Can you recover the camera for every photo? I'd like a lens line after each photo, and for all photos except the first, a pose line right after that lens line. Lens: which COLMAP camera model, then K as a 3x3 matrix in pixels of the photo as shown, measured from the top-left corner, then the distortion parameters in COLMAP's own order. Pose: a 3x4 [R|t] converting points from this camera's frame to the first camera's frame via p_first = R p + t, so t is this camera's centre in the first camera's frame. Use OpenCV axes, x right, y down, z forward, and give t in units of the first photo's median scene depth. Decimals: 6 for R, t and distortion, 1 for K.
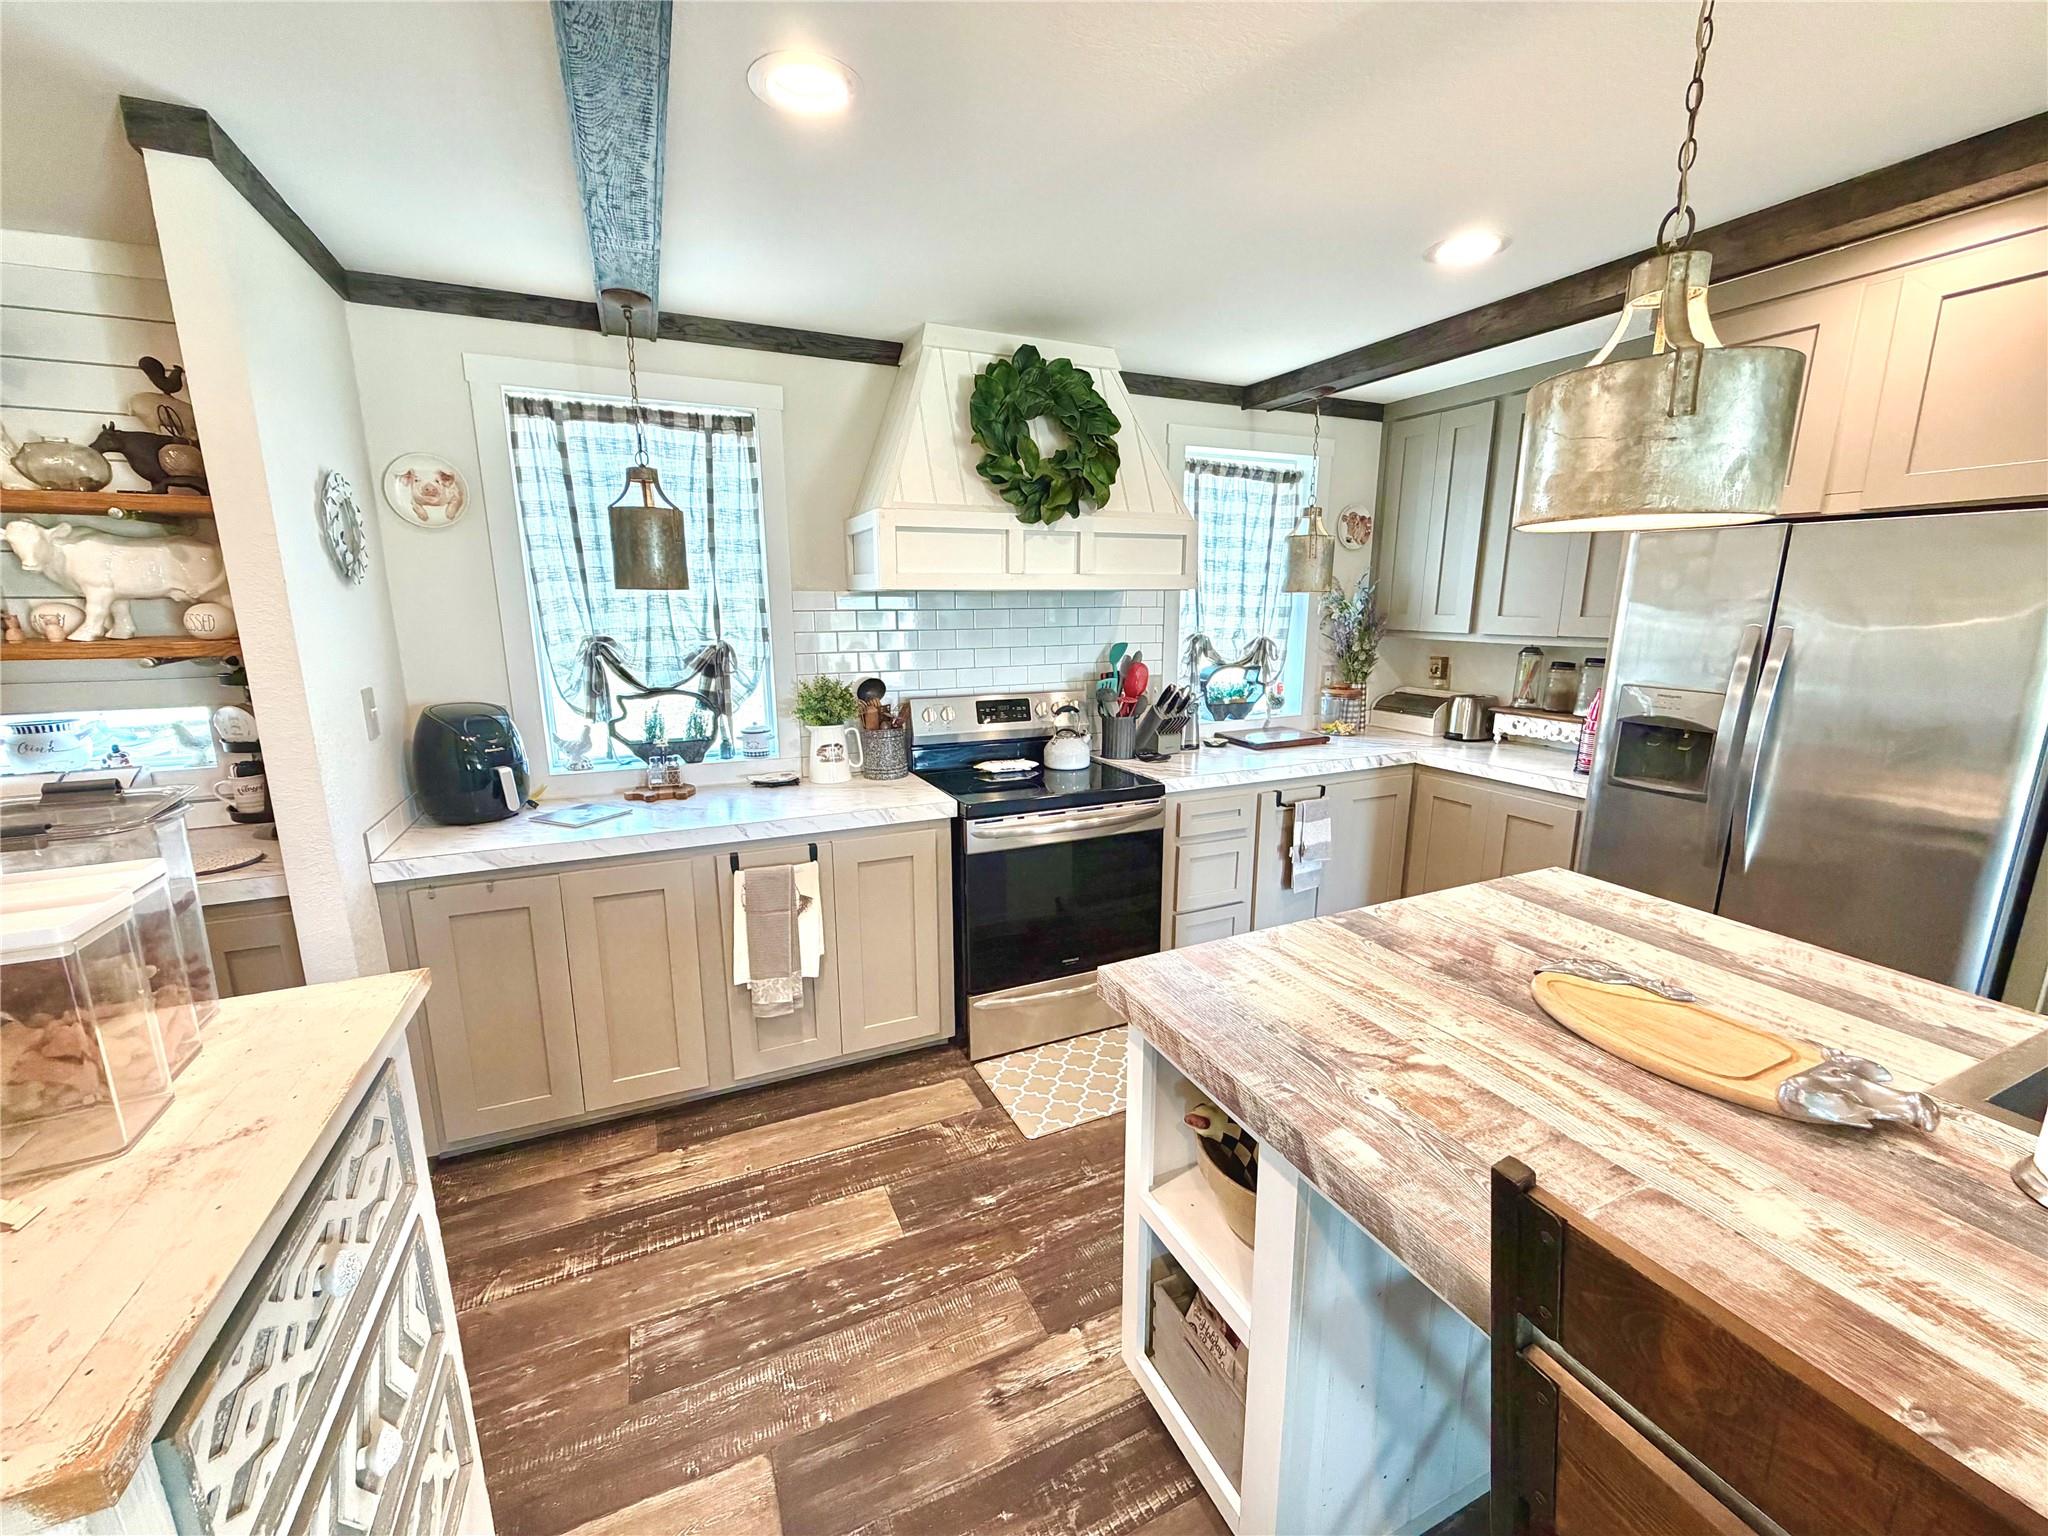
lens RADIAL K [[806.7, 0, 1017.4], [0, 806.7, 764.7], [0, 0, 1]] dist [-0.002159, 0.000711]
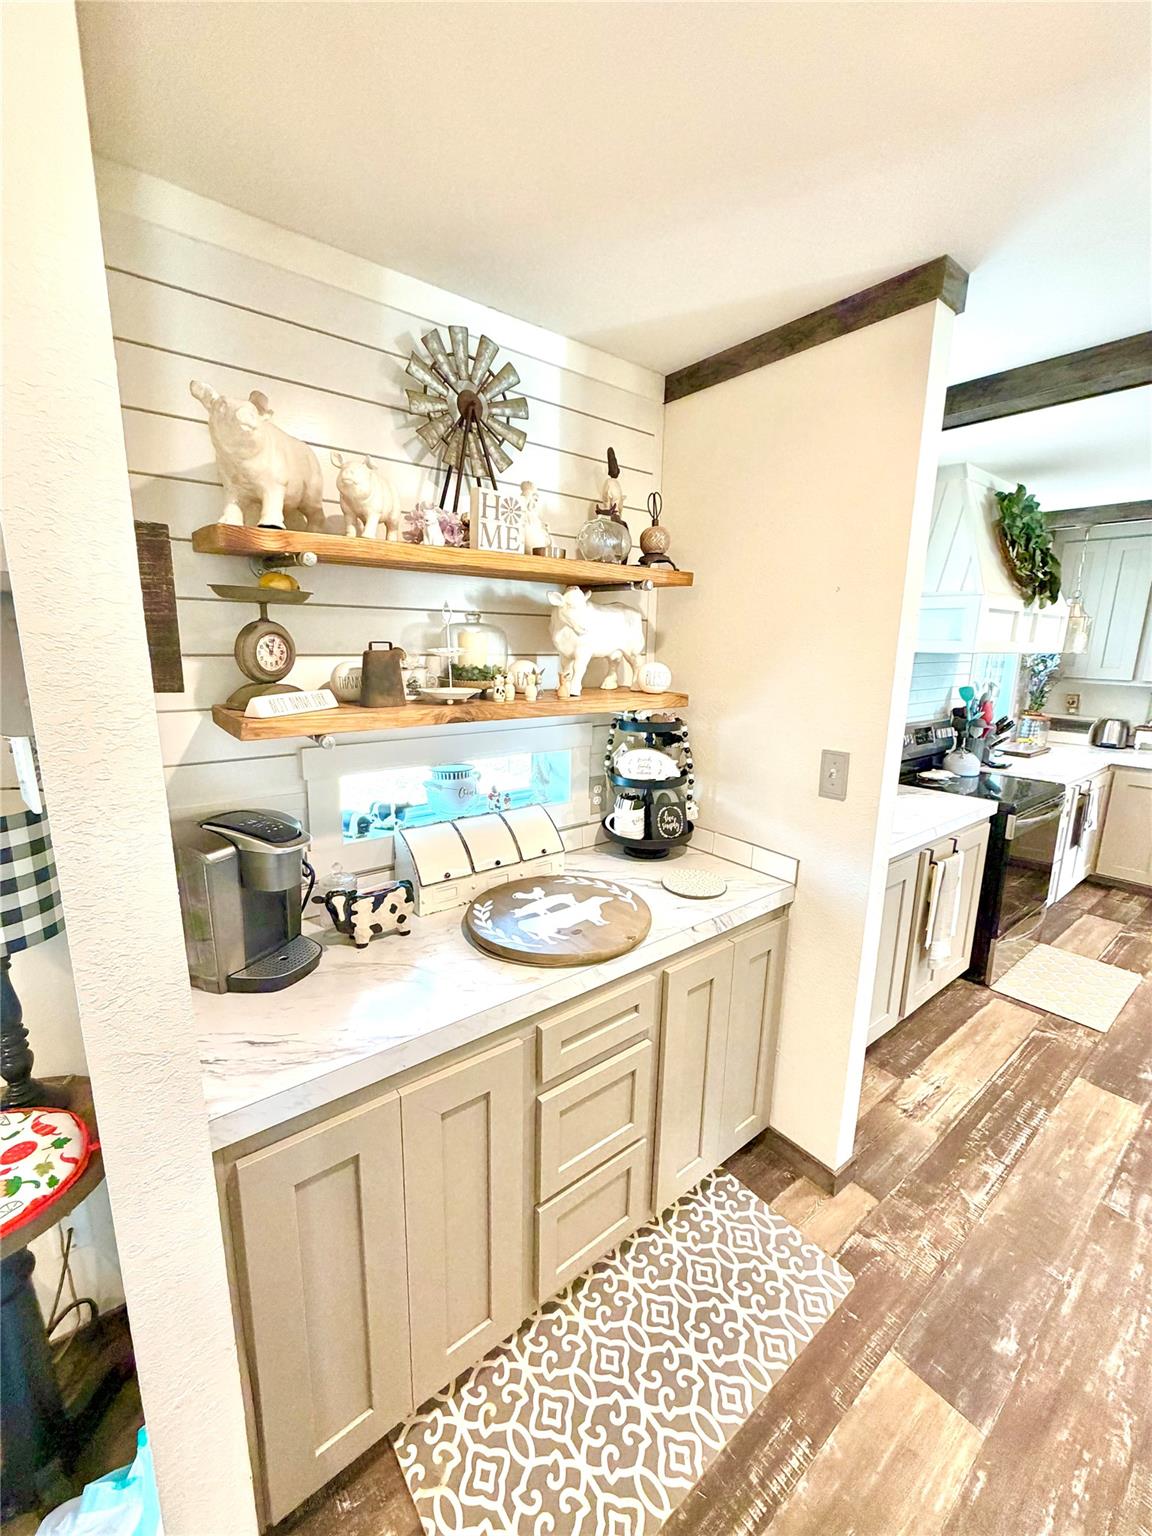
lens RADIAL K [[605.0, 0, 573.8], [0, 605.0, 759.3], [0, 0, 1]] dist [-0.002159, 0.000711]
pose [[0.972139, -0.030525, 0.232409, -1.110377], [0.031581, 0.999501, -0.000824, -0.060622], [-0.232268, 0.008141, 0.972618, 0.140724]]
